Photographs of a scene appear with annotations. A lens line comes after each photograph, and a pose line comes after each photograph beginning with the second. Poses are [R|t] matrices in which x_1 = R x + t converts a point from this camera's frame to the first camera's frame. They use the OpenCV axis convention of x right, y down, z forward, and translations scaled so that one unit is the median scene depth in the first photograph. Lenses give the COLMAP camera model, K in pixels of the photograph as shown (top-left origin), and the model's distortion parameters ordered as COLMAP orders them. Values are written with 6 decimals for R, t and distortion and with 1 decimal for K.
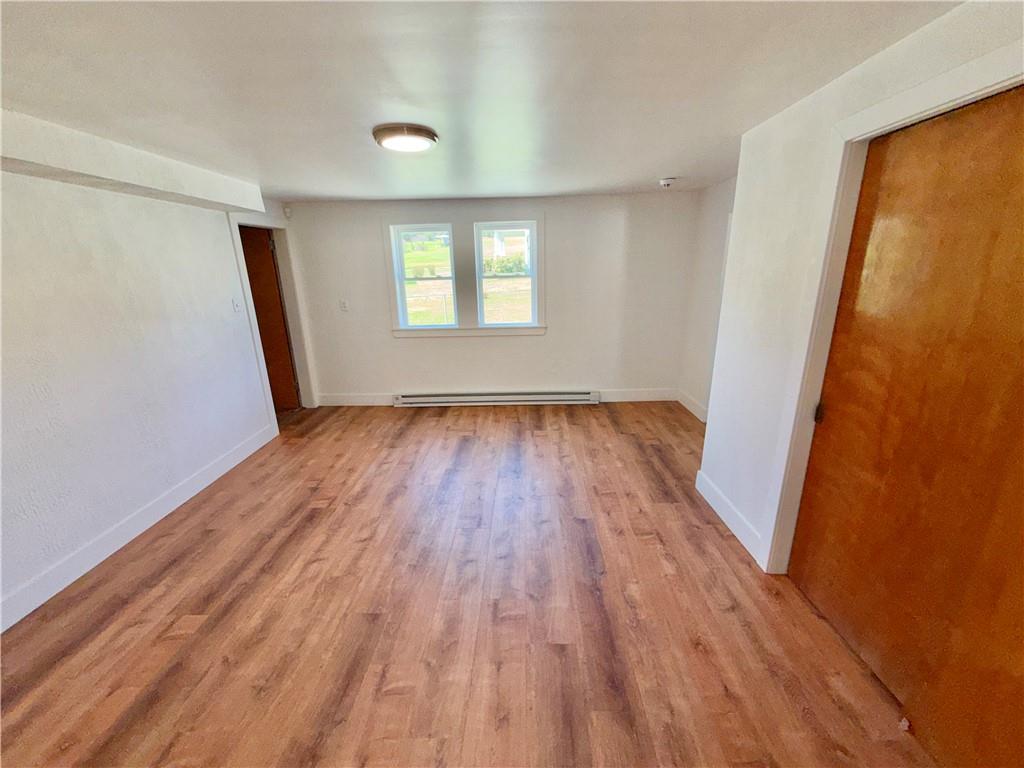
lens RADIAL K [[411.9, 0, 515.3], [0, 411.9, 384.0], [0, 0, 1]] dist [0.002566, 0.000189]
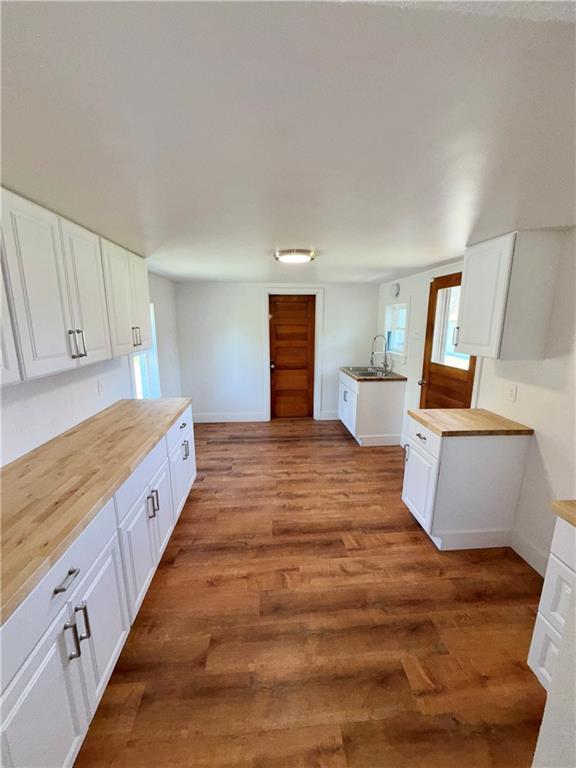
lens RADIAL K [[308.9, 0, 288.3], [0, 308.9, 384.0], [0, 0, 1]] dist [0.002566, 0.000189]
pose [[-0.087177, -0.187384, 0.978411, -1.394519], [0.276111, 0.939126, 0.204462, -0.336428], [-0.957164, 0.287974, -0.030131, 1.159810]]
